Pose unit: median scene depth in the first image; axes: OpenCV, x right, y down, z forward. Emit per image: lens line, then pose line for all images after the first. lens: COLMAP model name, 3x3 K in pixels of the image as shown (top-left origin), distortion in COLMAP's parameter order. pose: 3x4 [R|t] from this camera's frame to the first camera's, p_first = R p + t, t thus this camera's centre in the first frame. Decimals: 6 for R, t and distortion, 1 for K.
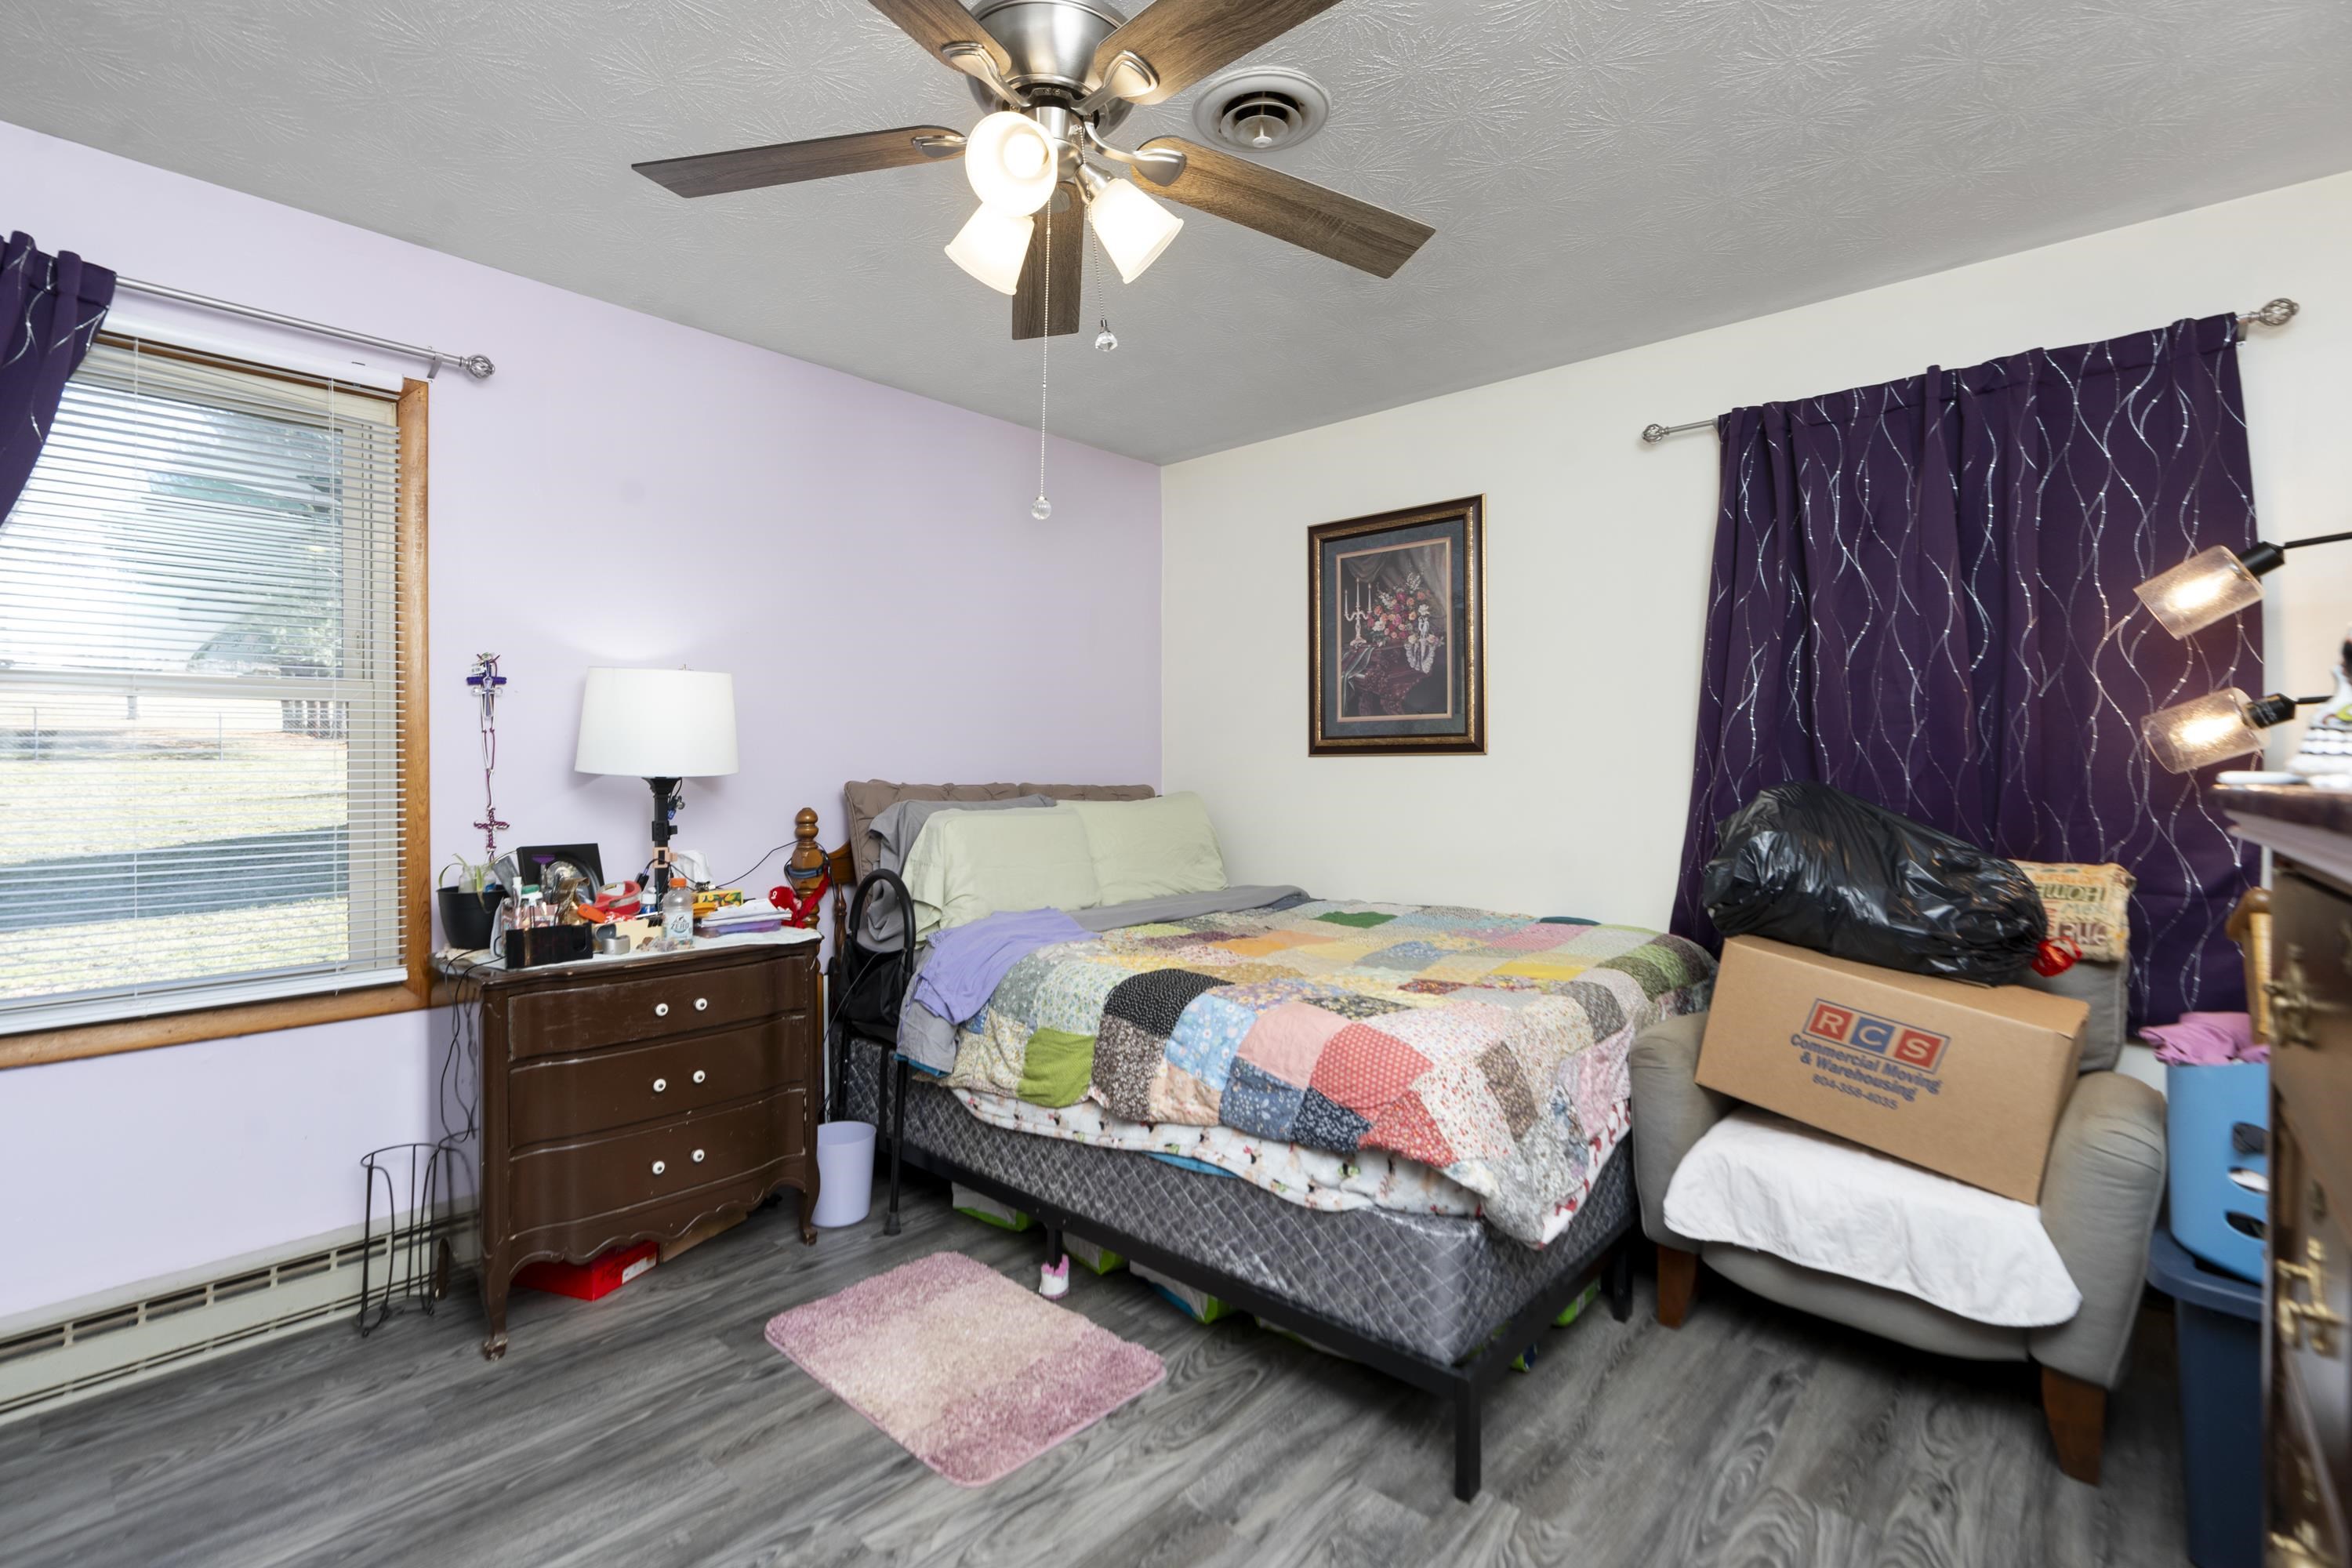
lens RADIAL K [[1080.5, 0, 1160.1], [0, 1080.5, 776.4], [0, 0, 1]] dist [-0.004968, 0.002873]
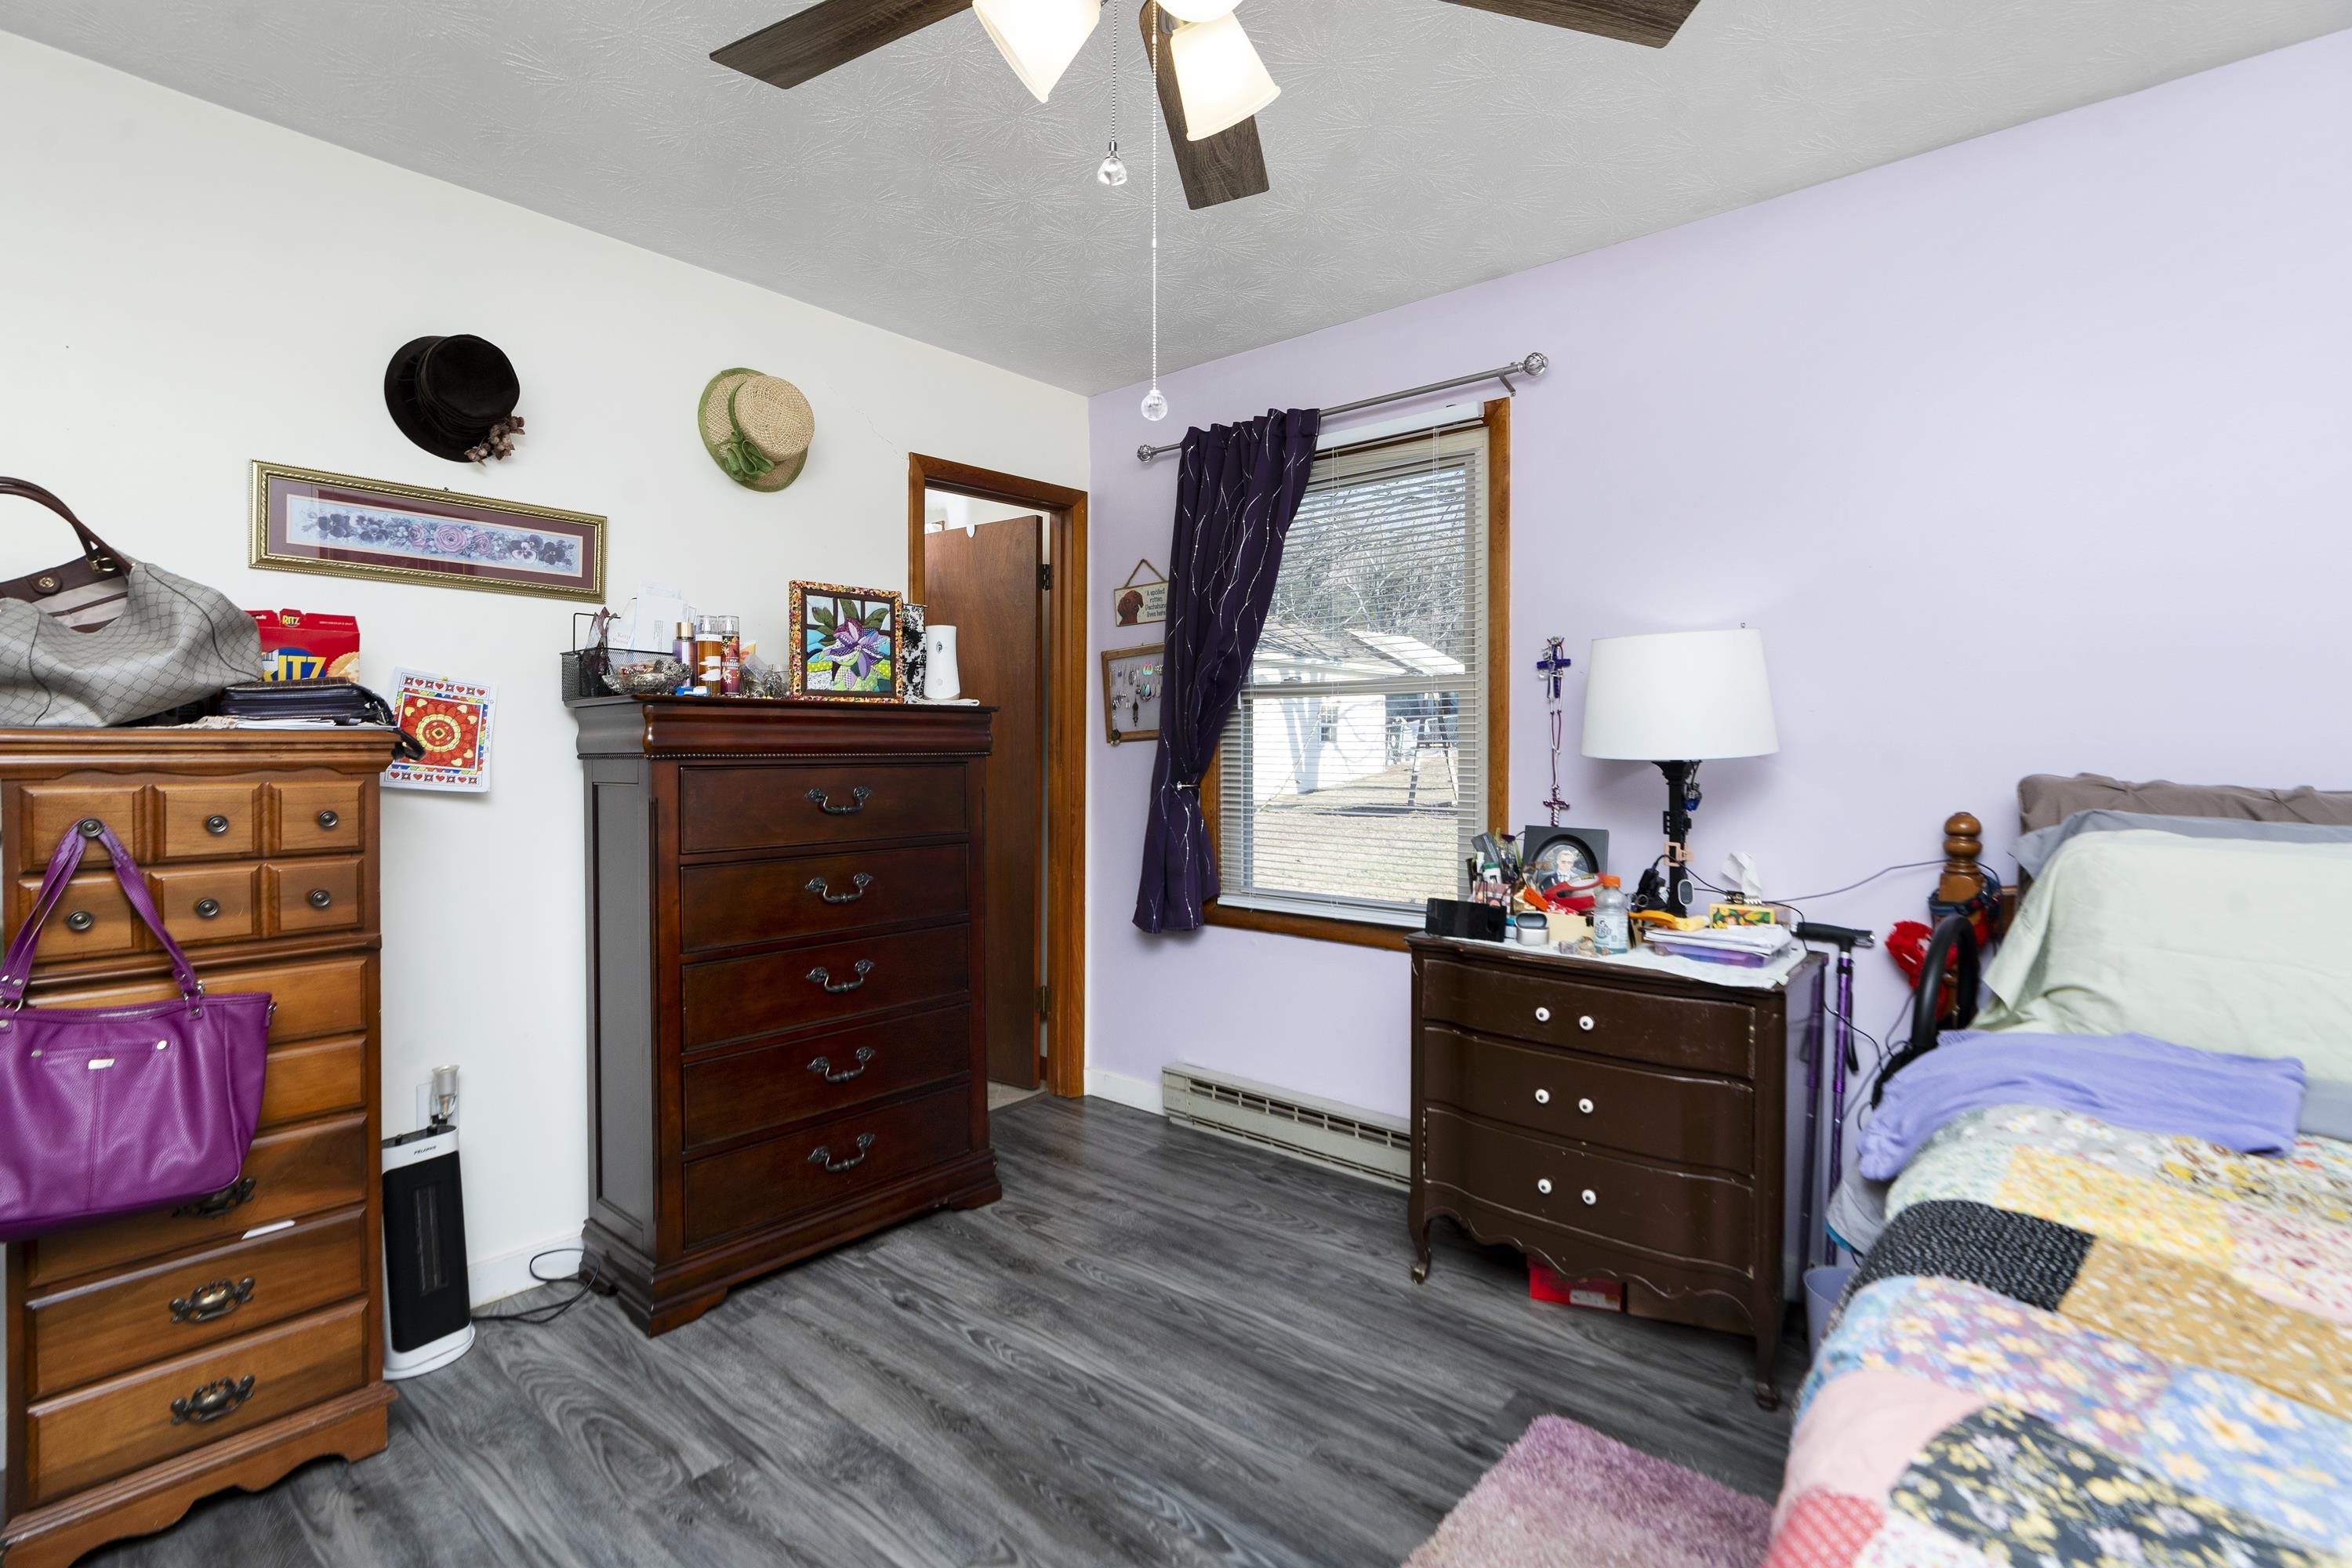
lens RADIAL K [[1080.5, 0, 1164.3], [0, 1080.5, 766.8], [0, 0, 1]] dist [-0.004968, 0.002873]
pose [[0.020472, 0.022225, -0.999543, 0.420792], [-0.013947, 0.999662, 0.021942, -0.008229], [0.999693, 0.013491, 0.020775, 0.632308]]
